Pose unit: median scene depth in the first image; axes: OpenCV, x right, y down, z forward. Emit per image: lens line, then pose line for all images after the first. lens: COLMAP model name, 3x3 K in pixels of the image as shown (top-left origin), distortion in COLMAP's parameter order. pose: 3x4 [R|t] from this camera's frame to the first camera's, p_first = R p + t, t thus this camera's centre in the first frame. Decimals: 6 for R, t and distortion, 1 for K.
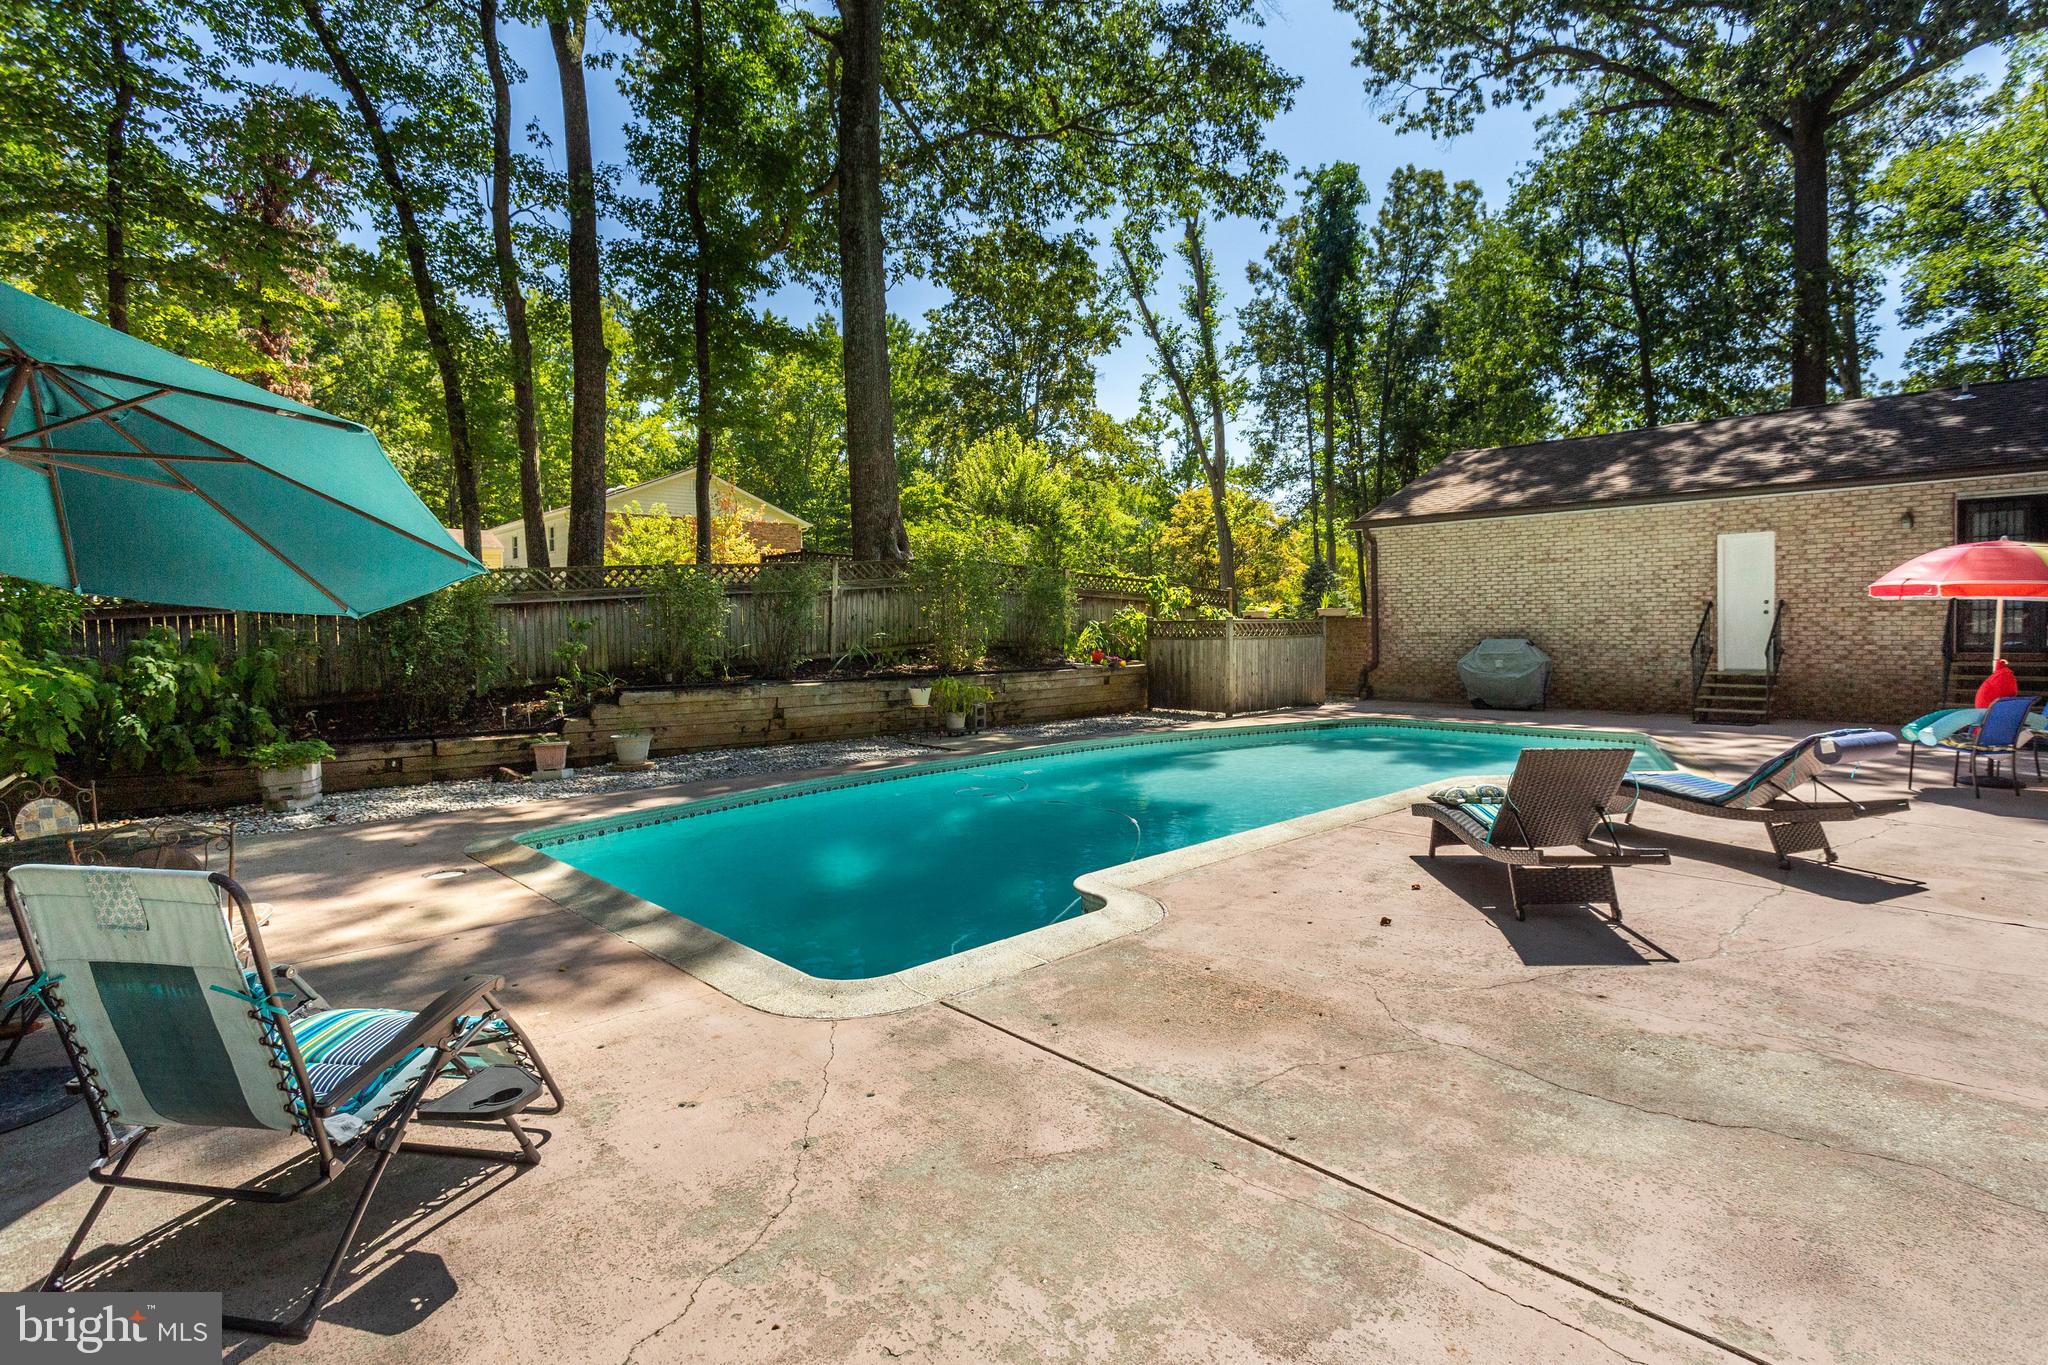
lens RADIAL K [[985.9, 0, 1073.2], [0, 985.9, 650.0], [0, 0, 1]] dist [0.001521, 0.001306]
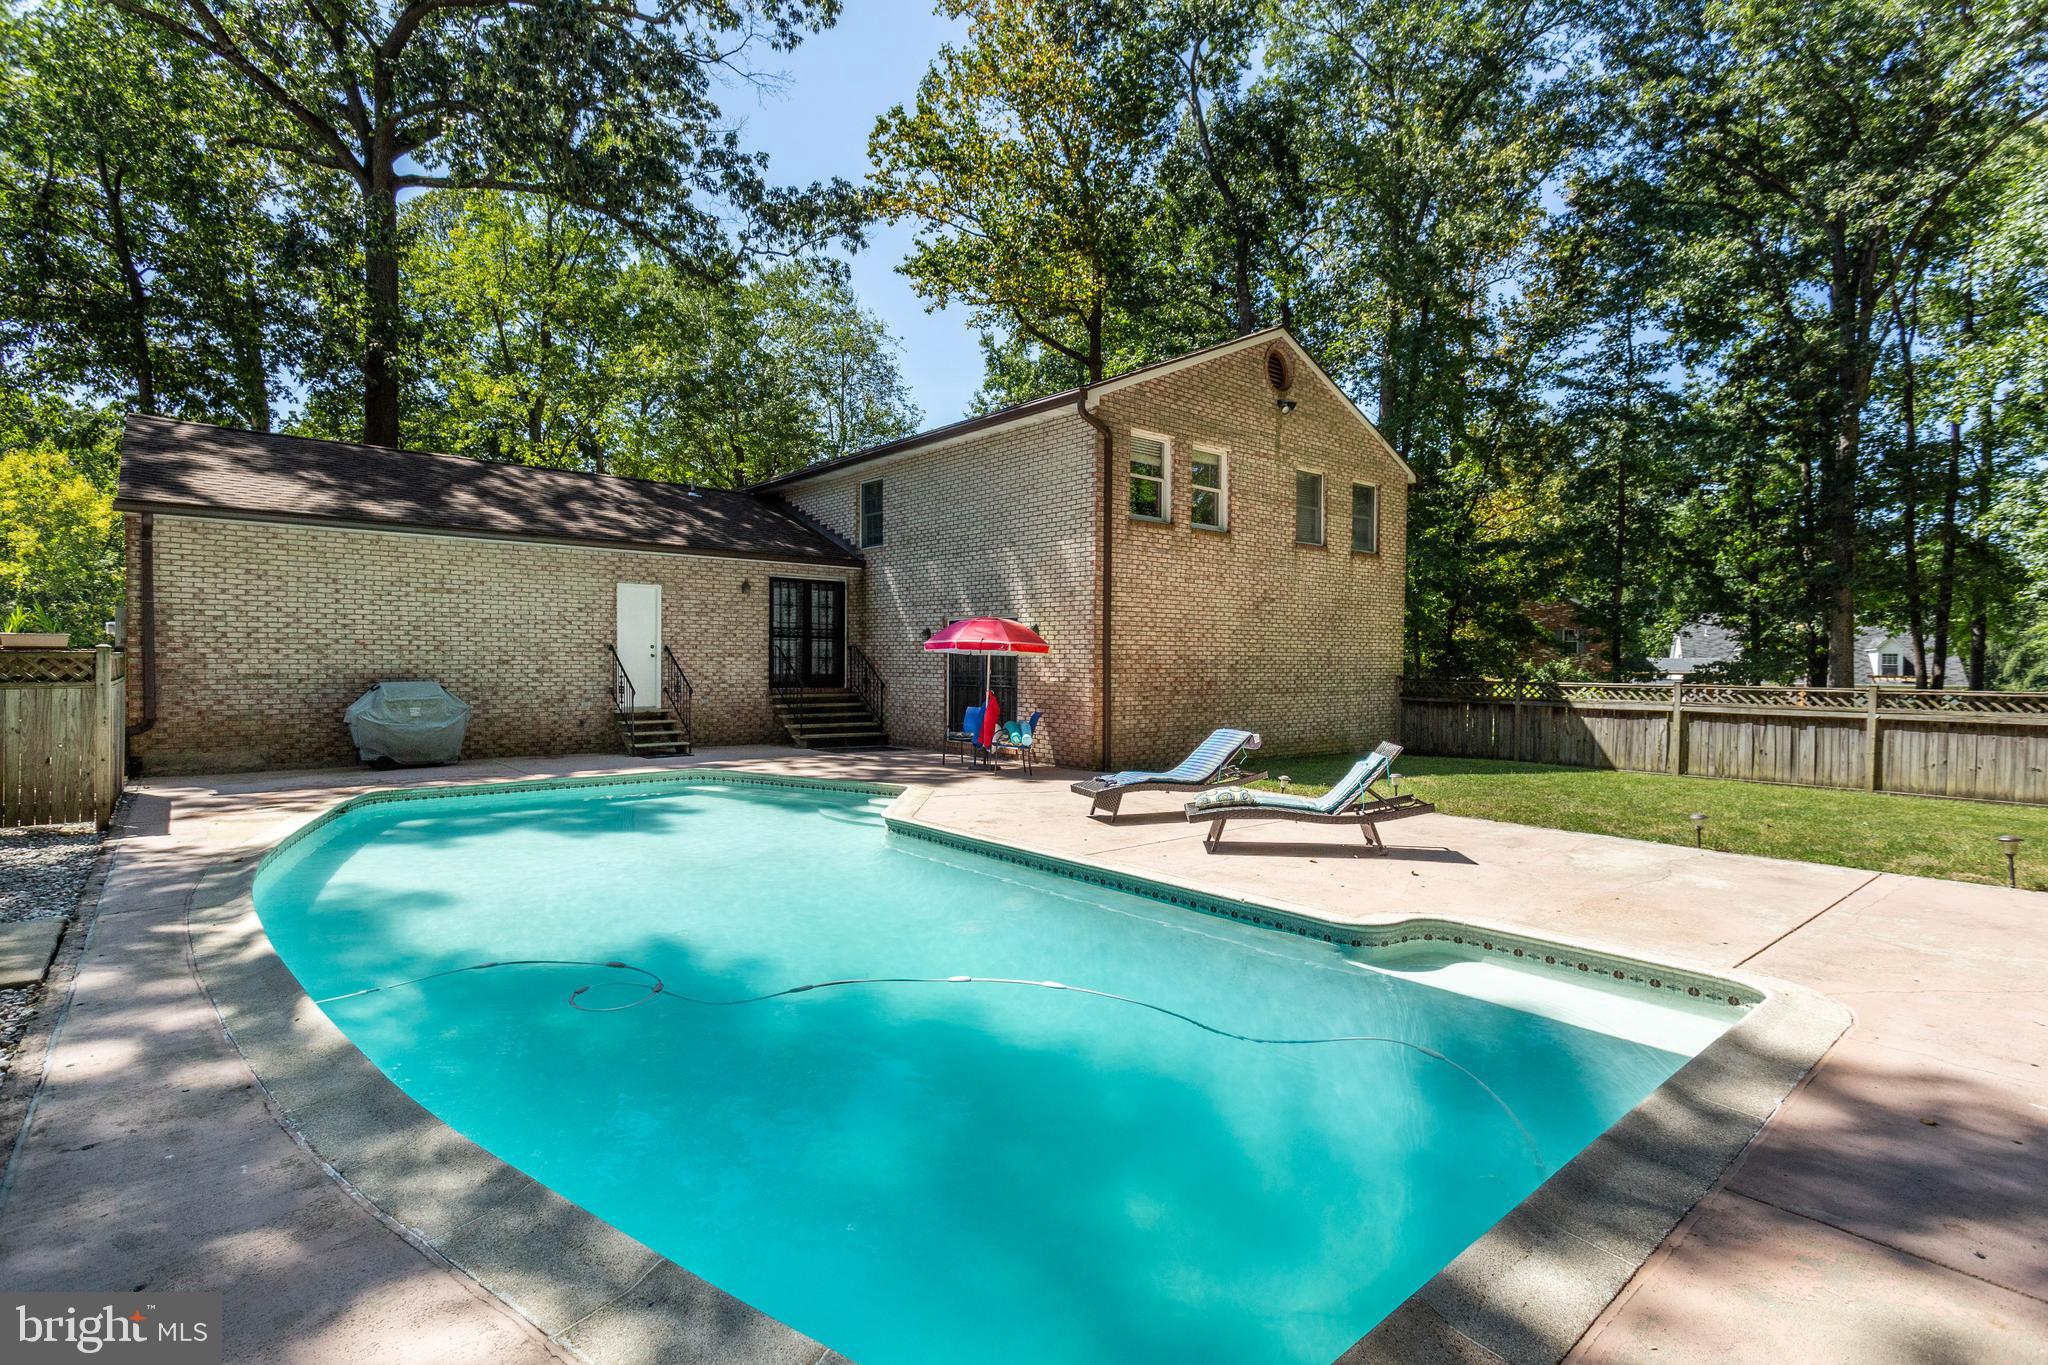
lens RADIAL K [[1006.1, 0, 1007.0], [0, 1006.1, 684.8], [0, 0, 1]] dist [0.003348, 0.000466]
pose [[0.073996, -0.011501, 0.997192, -0.251430], [0.018173, 0.999783, 0.010183, -0.005704], [-0.997093, 0.017369, 0.074189, 0.306895]]
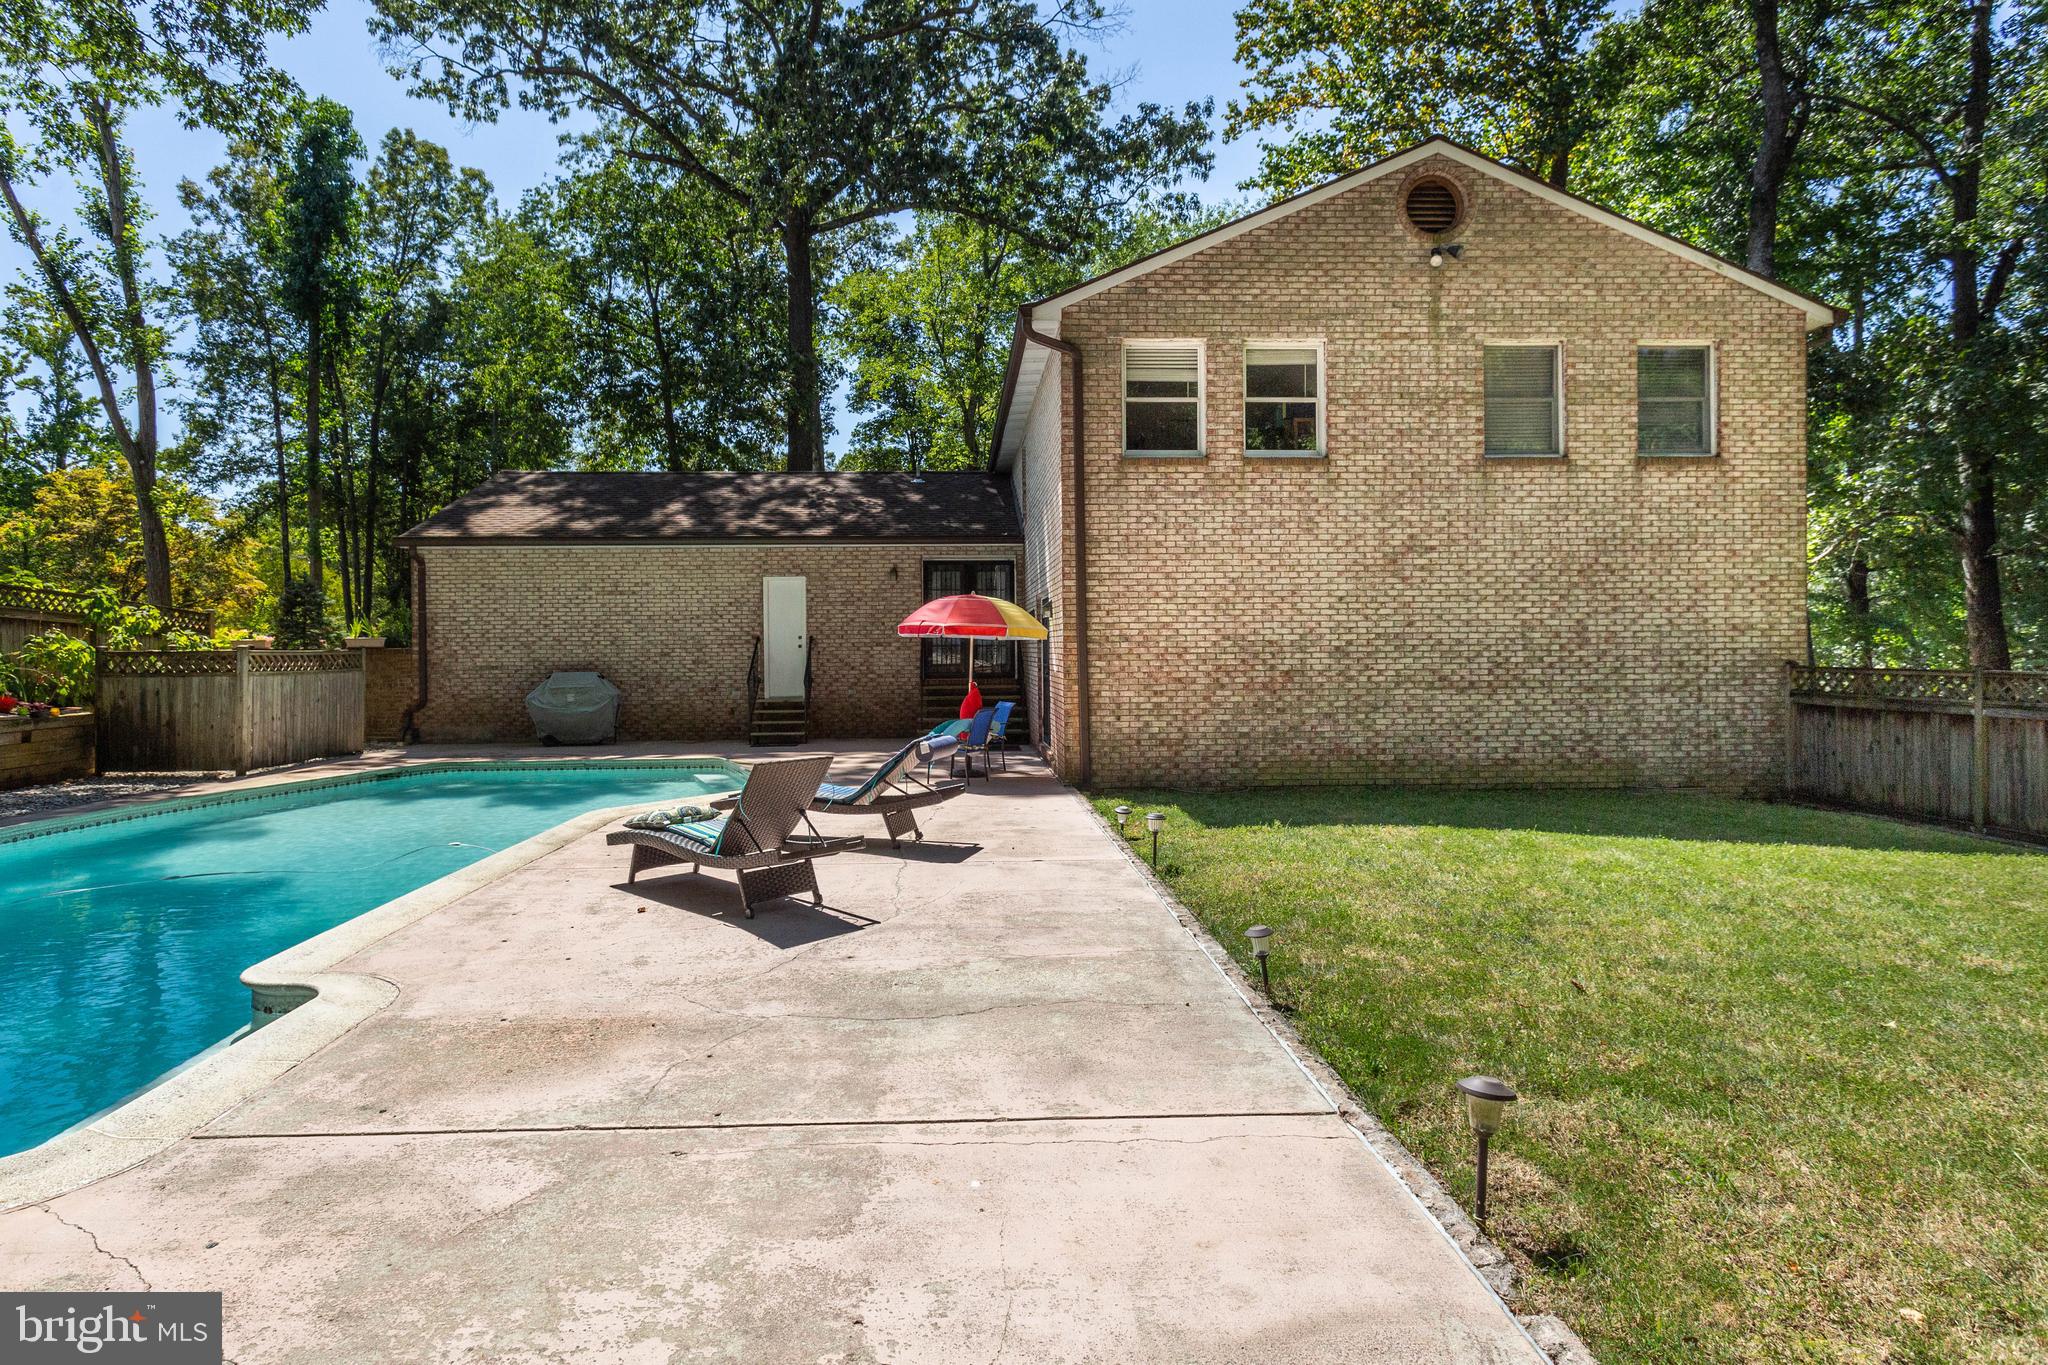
lens RADIAL K [[1099.0, 0, 968.1], [0, 1099.0, 641.5], [0, 0, 1]] dist [0.004986, 0.001501]
pose [[0.680672, 0.012097, 0.732488, -0.060443], [0.018931, 0.999239, -0.034094, 0.001965], [-0.732344, 0.037073, 0.679925, -0.006879]]
